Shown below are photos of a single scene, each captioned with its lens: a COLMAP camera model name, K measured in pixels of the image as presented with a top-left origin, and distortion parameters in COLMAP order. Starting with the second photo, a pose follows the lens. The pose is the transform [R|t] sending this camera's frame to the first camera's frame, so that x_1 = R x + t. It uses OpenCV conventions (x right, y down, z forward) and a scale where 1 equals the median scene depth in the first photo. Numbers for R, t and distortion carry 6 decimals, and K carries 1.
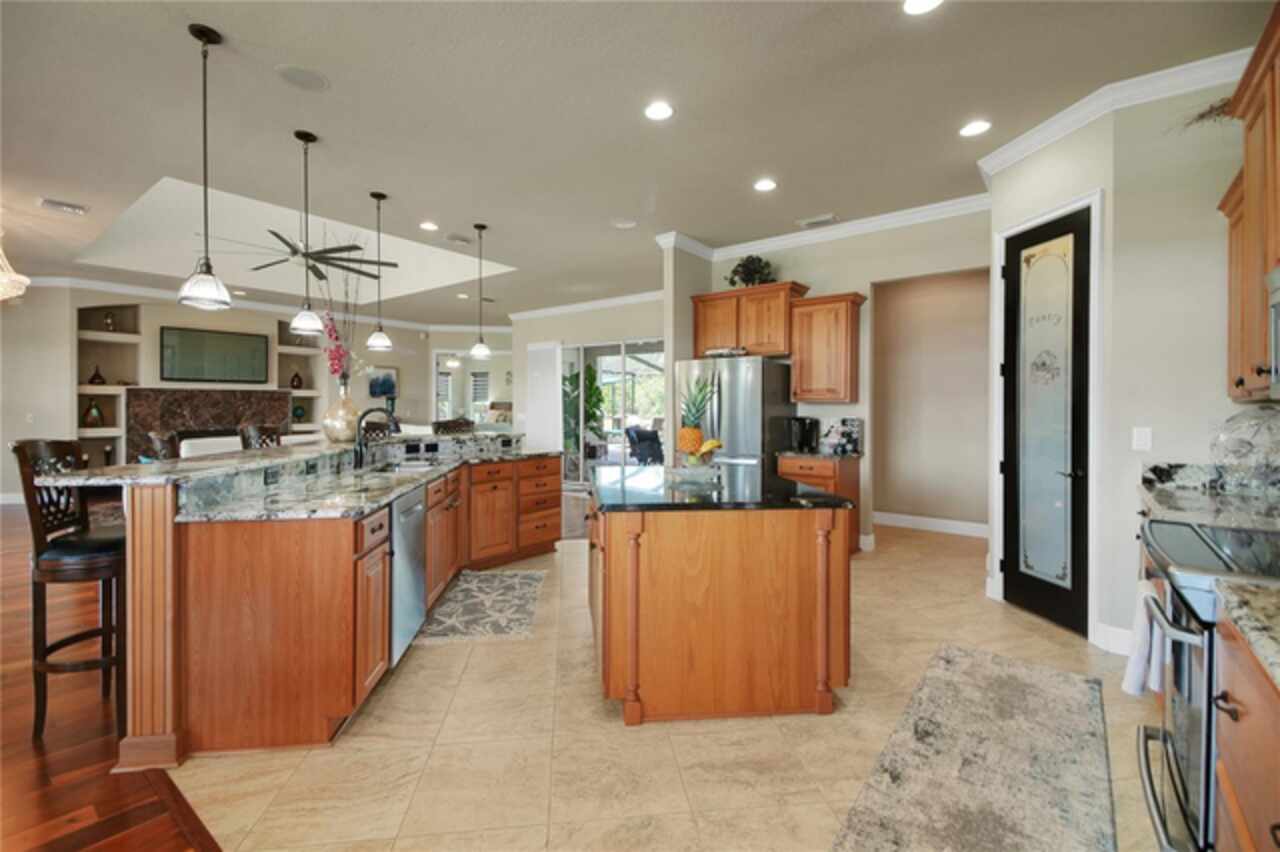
lens RADIAL K [[561.0, 0, 655.9], [0, 561.0, 412.1], [0, 0, 1]] dist [0.030452, -0.000231]
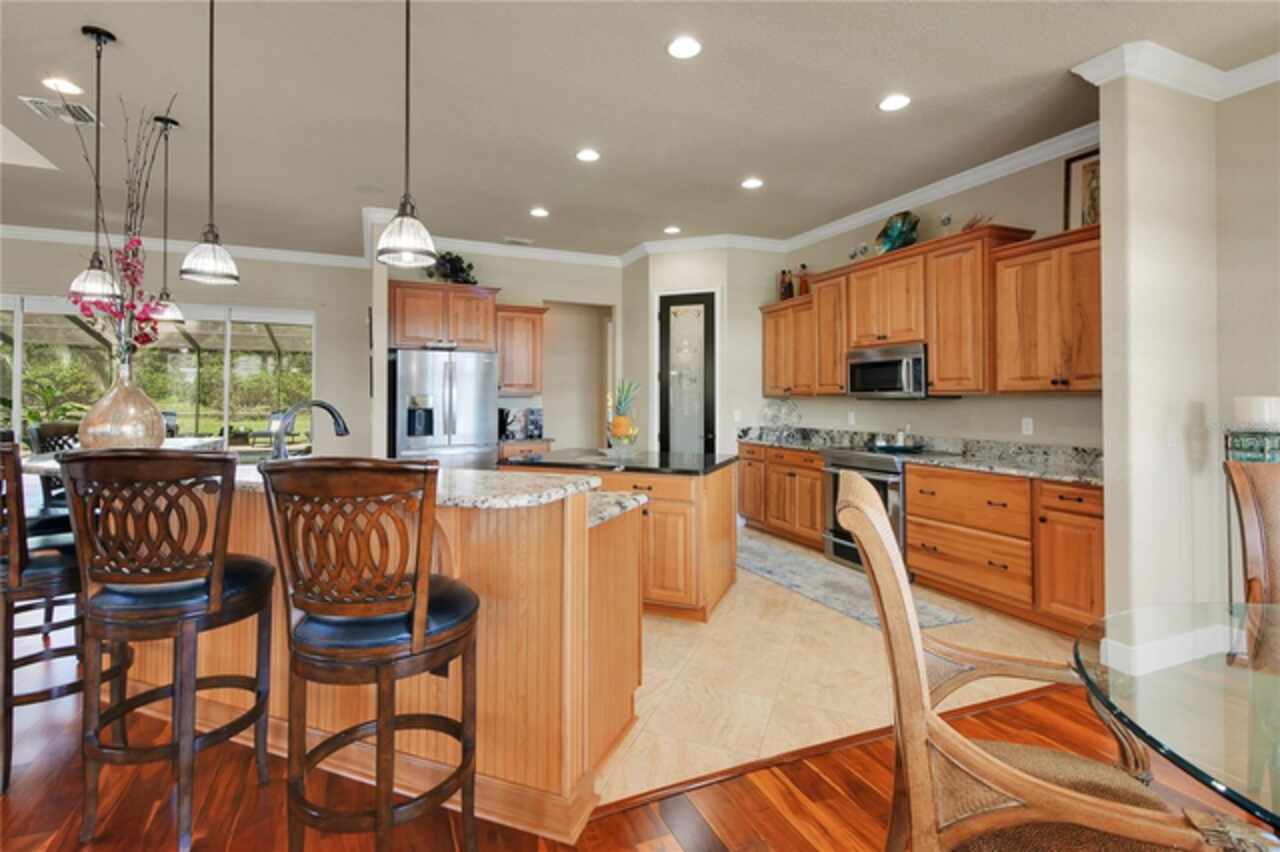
lens RADIAL K [[583.5, 0, 640.9], [0, 583.5, 391.8], [0, 0, 1]] dist [-0.000135, -0.000190]
pose [[0.470044, 0.012218, 0.882559, -0.862668], [0.005147, 0.999849, -0.016583, -0.004598], [-0.882628, 0.012337, 0.469910, 0.266788]]
